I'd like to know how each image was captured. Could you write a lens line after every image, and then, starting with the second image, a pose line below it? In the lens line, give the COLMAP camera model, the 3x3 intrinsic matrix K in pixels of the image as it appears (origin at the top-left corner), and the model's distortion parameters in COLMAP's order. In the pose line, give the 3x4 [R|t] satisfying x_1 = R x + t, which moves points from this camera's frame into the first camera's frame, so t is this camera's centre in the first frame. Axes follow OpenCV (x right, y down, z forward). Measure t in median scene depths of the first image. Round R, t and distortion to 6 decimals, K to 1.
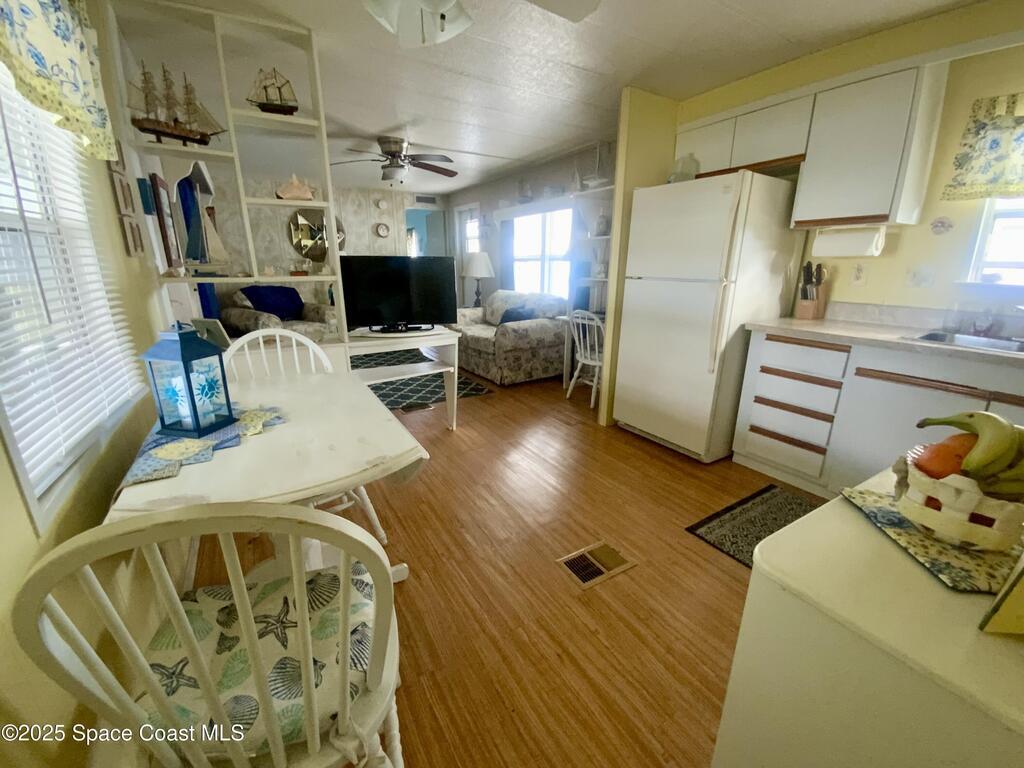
lens RADIAL K [[415.2, 0, 512.0], [0, 415.2, 384.0], [0, 0, 1]] dist [0.020383, -0.018703]
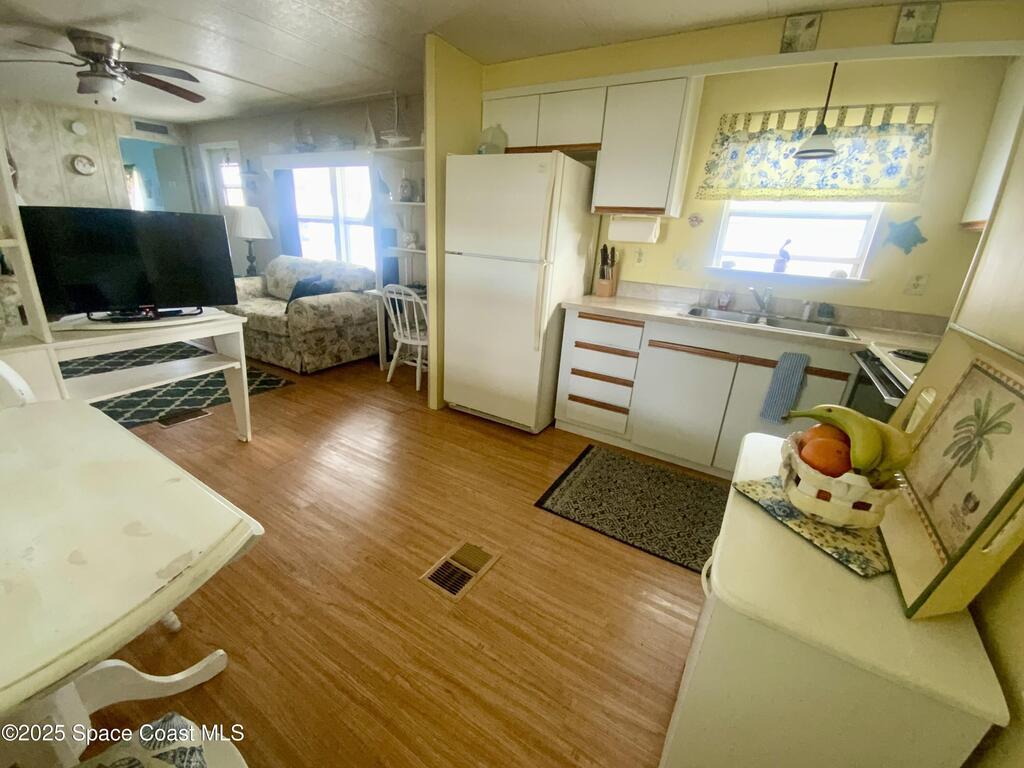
lens RADIAL K [[415.2, 0, 512.0], [0, 415.2, 384.0], [0, 0, 1]] dist [0.020383, -0.018703]
pose [[0.887221, -0.107784, 0.448578, -0.054513], [0.072226, 0.992787, 0.095695, -0.045965], [-0.455657, -0.052504, 0.888606, 0.096806]]
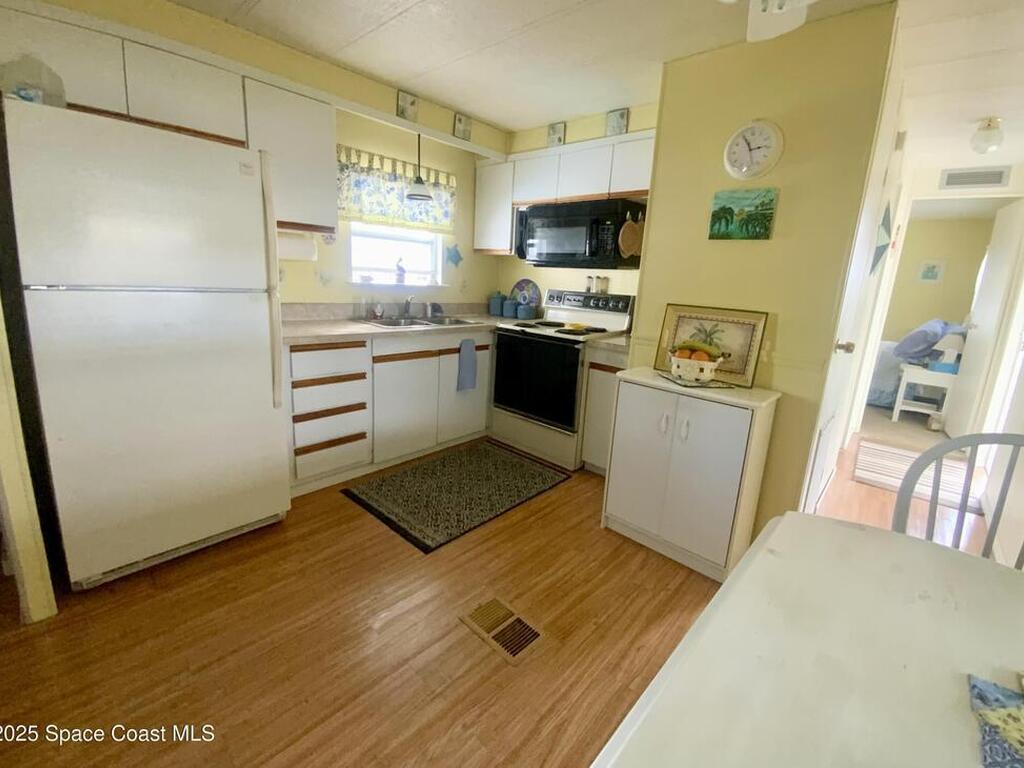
lens RADIAL K [[442.3, 0, 510.7], [0, 442.3, 367.0], [0, 0, 1]] dist [0.017864, -0.022452]
pose [[-0.285812, -0.213236, 0.934260, -0.392354], [0.208495, 0.937737, 0.277813, -0.231718], [-0.935329, 0.274191, -0.223558, 0.756571]]
